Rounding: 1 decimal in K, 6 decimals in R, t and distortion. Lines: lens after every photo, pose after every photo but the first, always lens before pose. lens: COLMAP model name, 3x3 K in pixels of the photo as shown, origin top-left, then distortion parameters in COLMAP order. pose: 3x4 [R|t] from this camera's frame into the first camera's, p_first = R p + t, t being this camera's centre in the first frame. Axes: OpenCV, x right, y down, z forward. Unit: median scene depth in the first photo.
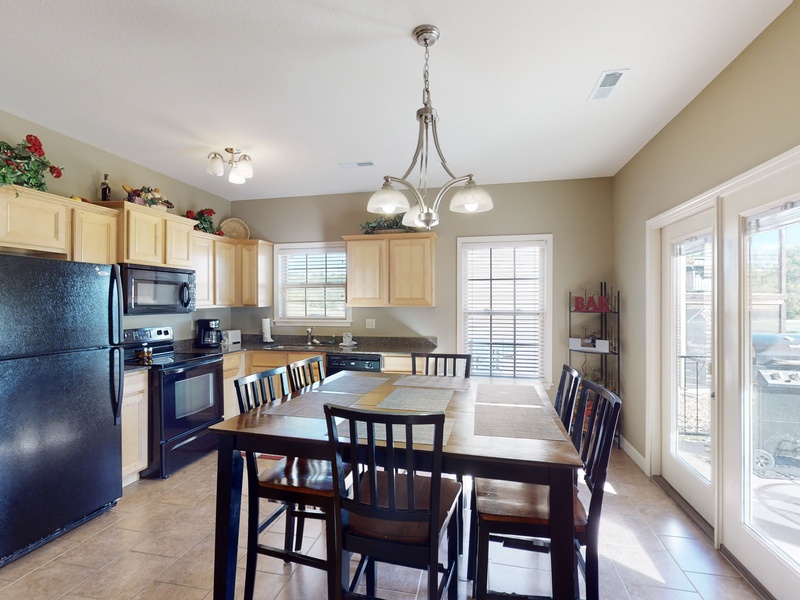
lens RADIAL K [[387.6, 0, 400.0], [0, 387.6, 300.0], [0, 0, 1]] dist [0.000687, 0.000115]
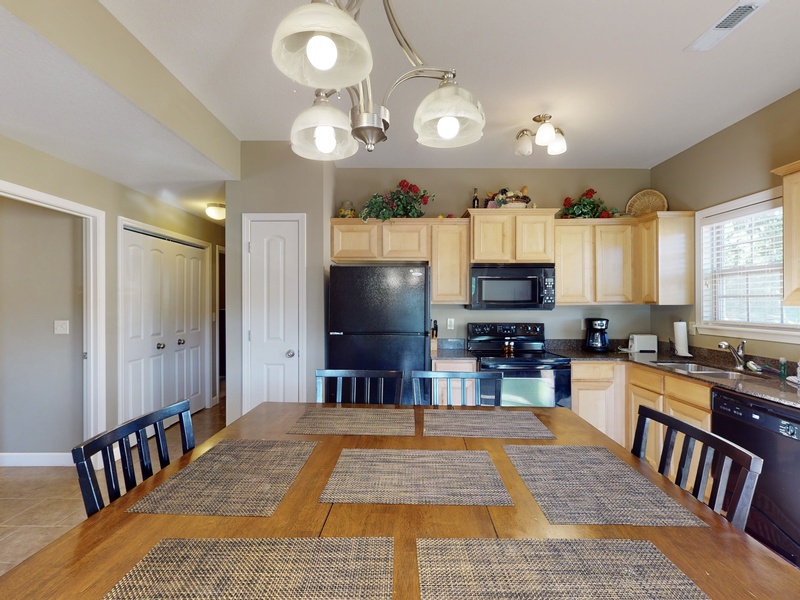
lens RADIAL K [[387.6, 0, 400.0], [0, 387.6, 300.0], [0, 0, 1]] dist [0.000687, 0.000115]
pose [[0.216548, -0.004055, -0.976264, 0.247011], [0.003304, 0.999989, -0.003421, 0.010430], [0.976266, -0.002485, 0.216559, 0.393090]]
